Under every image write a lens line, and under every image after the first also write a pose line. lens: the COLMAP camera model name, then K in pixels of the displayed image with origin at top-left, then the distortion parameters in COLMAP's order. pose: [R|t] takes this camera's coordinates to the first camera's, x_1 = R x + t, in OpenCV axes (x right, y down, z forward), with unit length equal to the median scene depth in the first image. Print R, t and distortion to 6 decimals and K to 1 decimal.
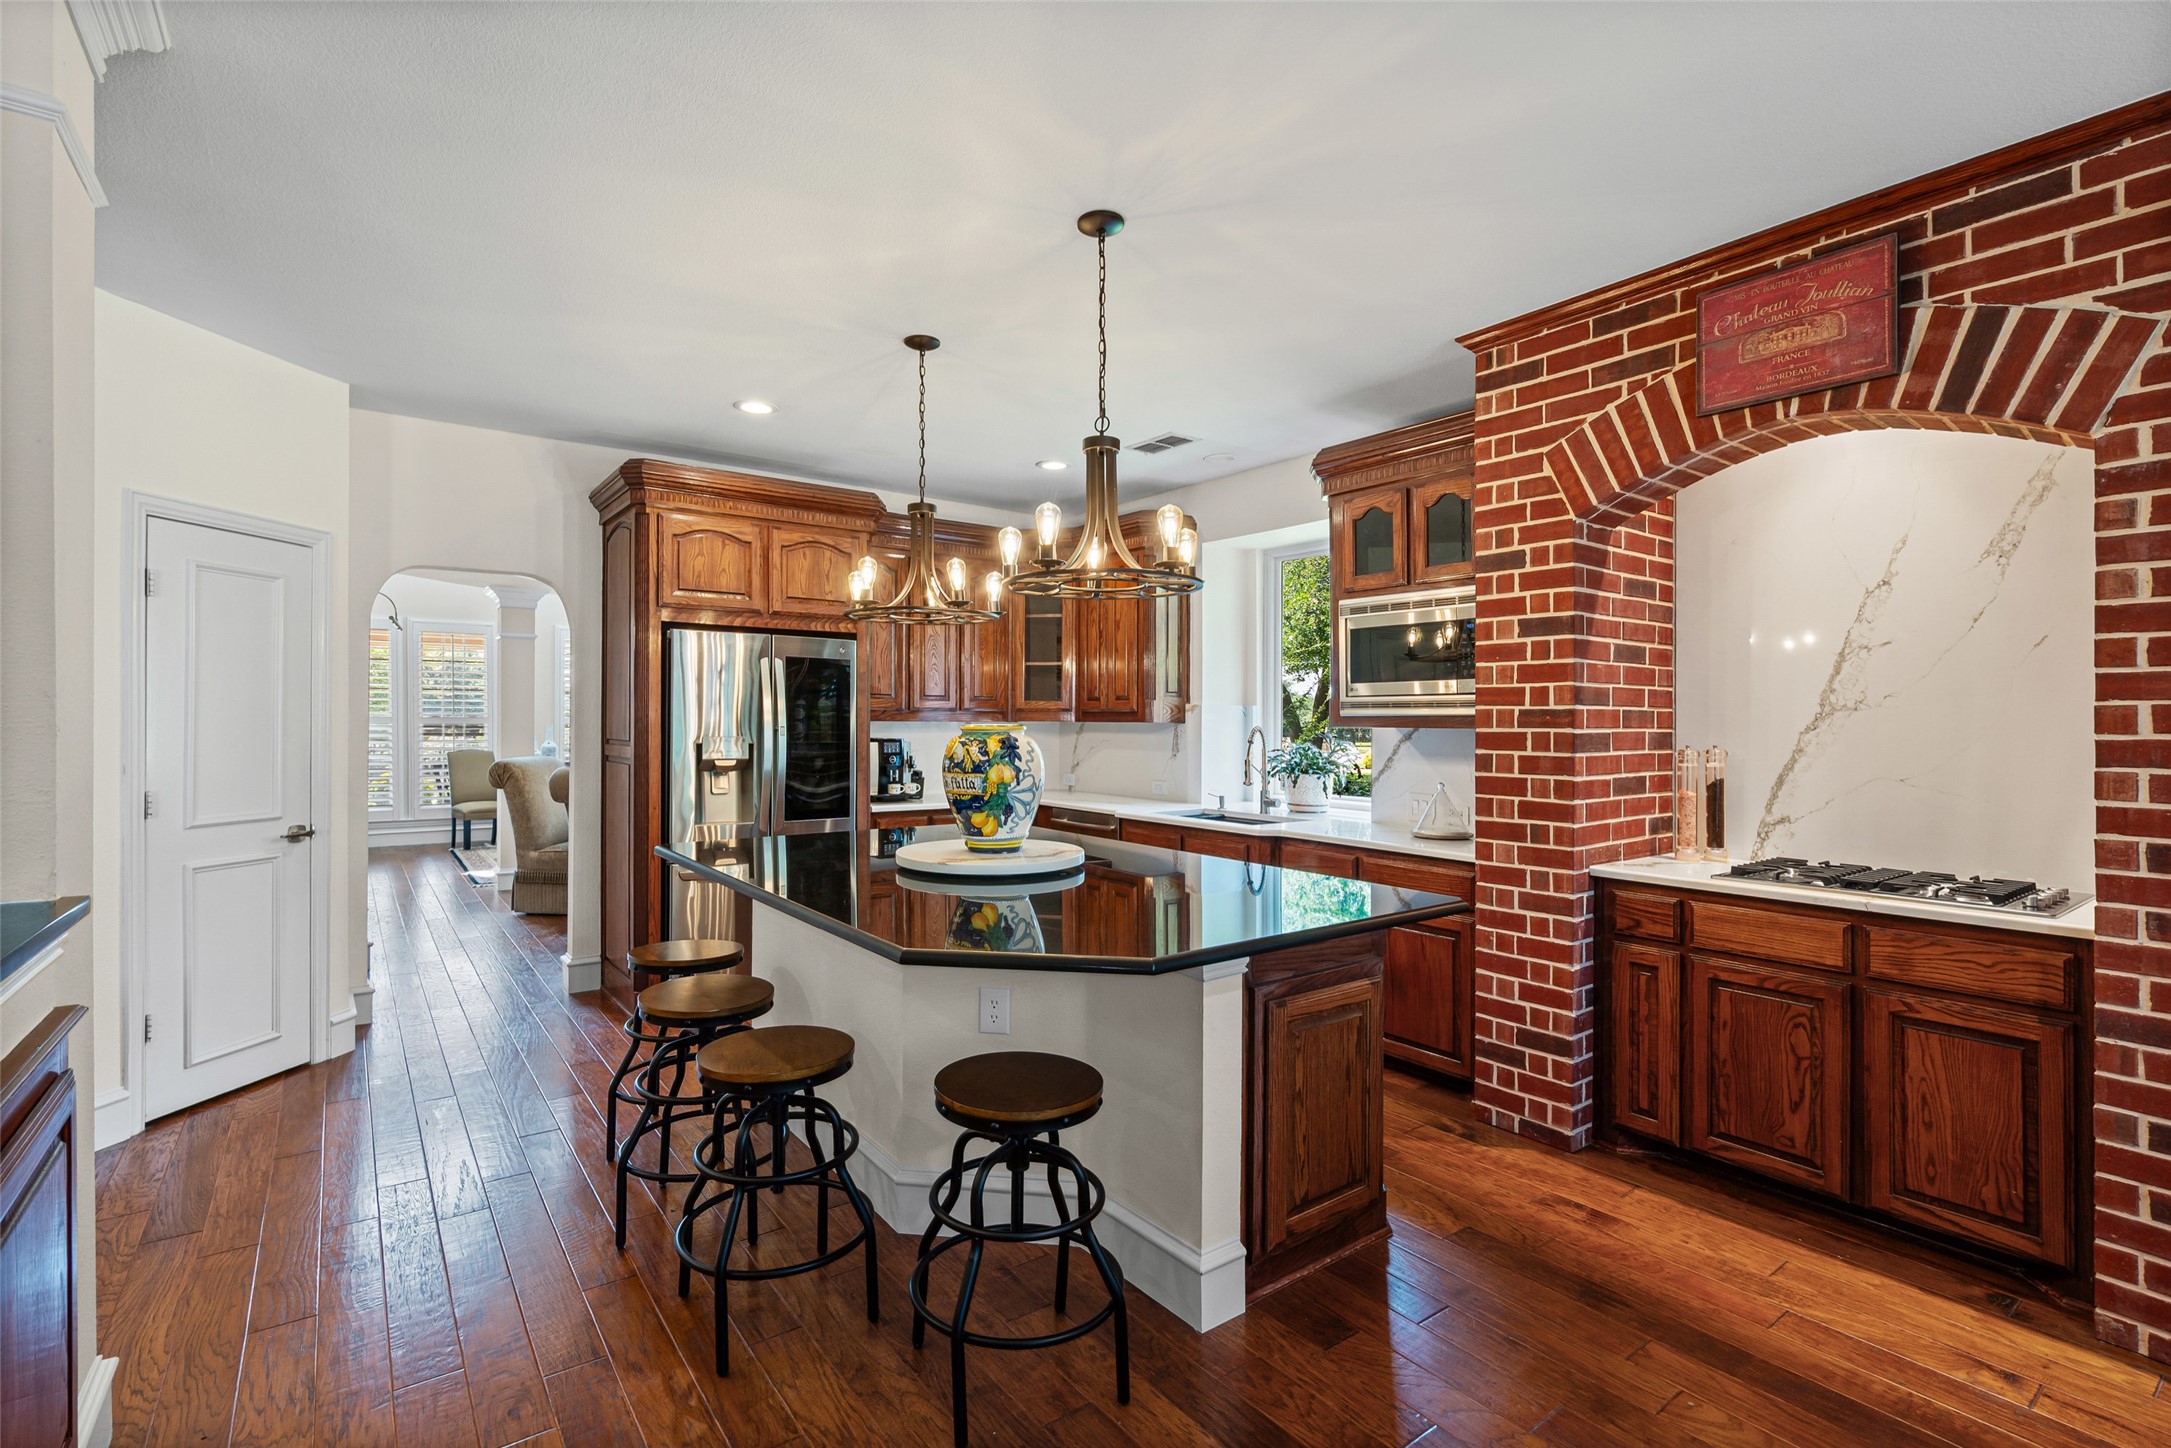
lens RADIAL K [[996.4, 0, 1088.5], [0, 996.4, 716.3], [0, 0, 1]] dist [0.000586, 0.001057]
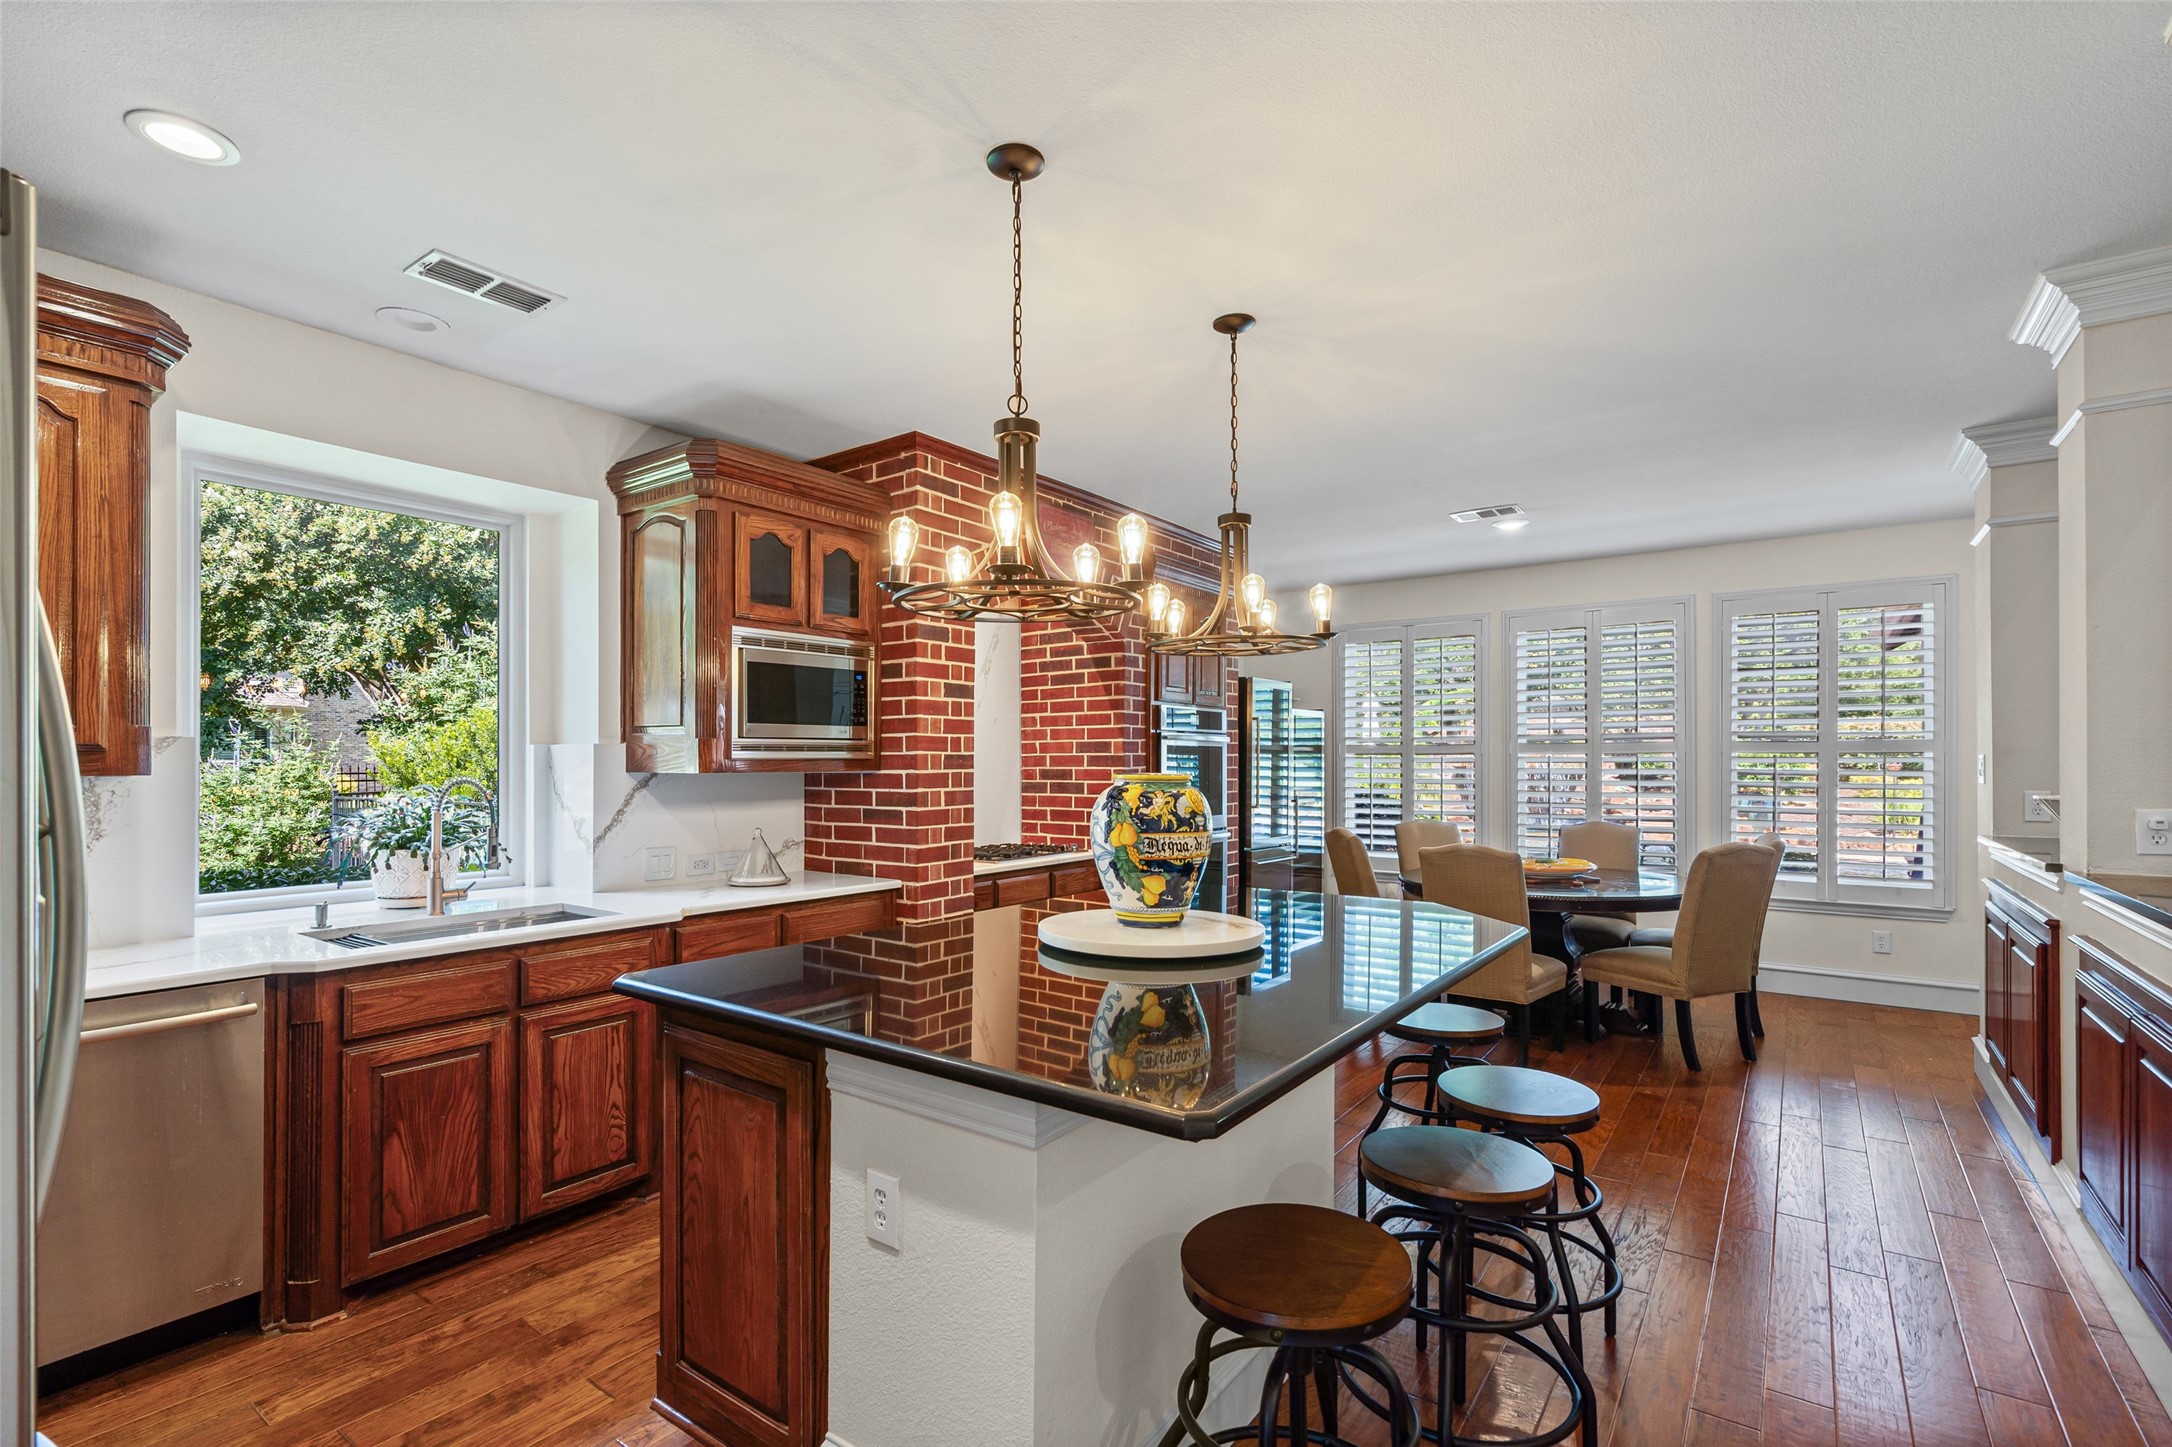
lens RADIAL K [[986.7, 0, 1080.3], [0, 986.7, 754.6], [0, 0, 1]] dist [-0.000636, 0.000308]
pose [[-0.286357, 0.000650, 0.958123, -0.792849], [-0.002107, 0.999997, -0.001308, -0.005369], [-0.958121, -0.002393, -0.286355, 1.172419]]
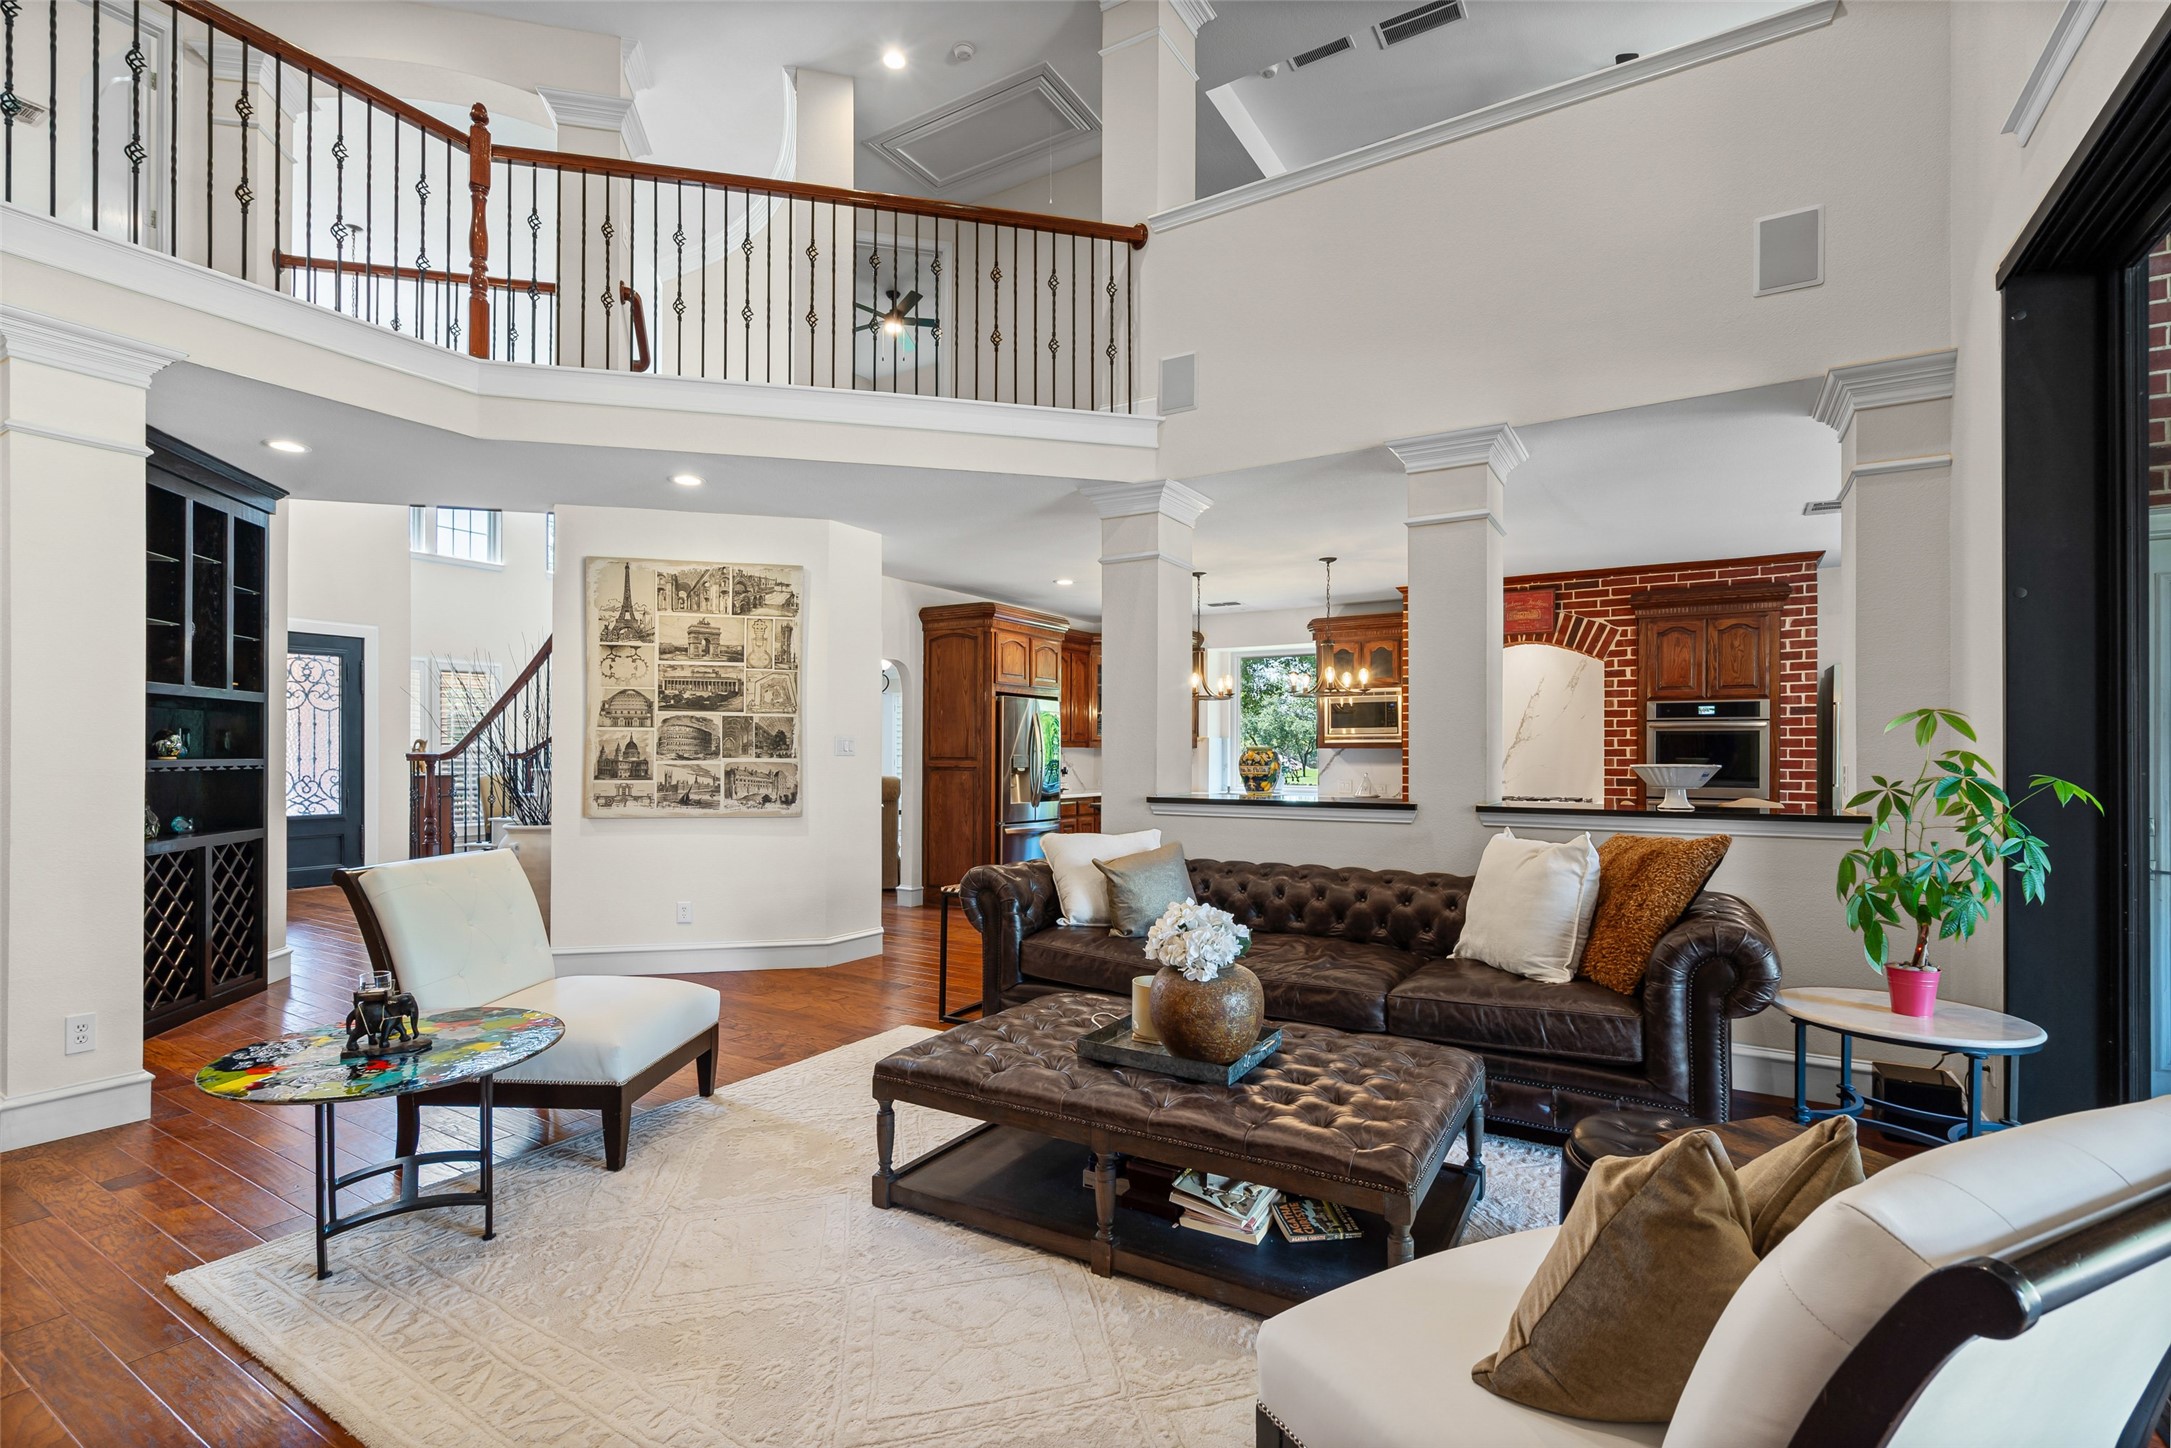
lens RADIAL K [[976.6, 0, 1091.9], [0, 976.6, 747.9], [0, 0, 1]] dist [-0.001146, 0.000062]
pose [[0.929244, -0.002323, 0.369459, -1.241681], [0.001600, 0.999996, 0.002263, 0.006664], [-0.369463, -0.001512, 0.929244, -0.974121]]
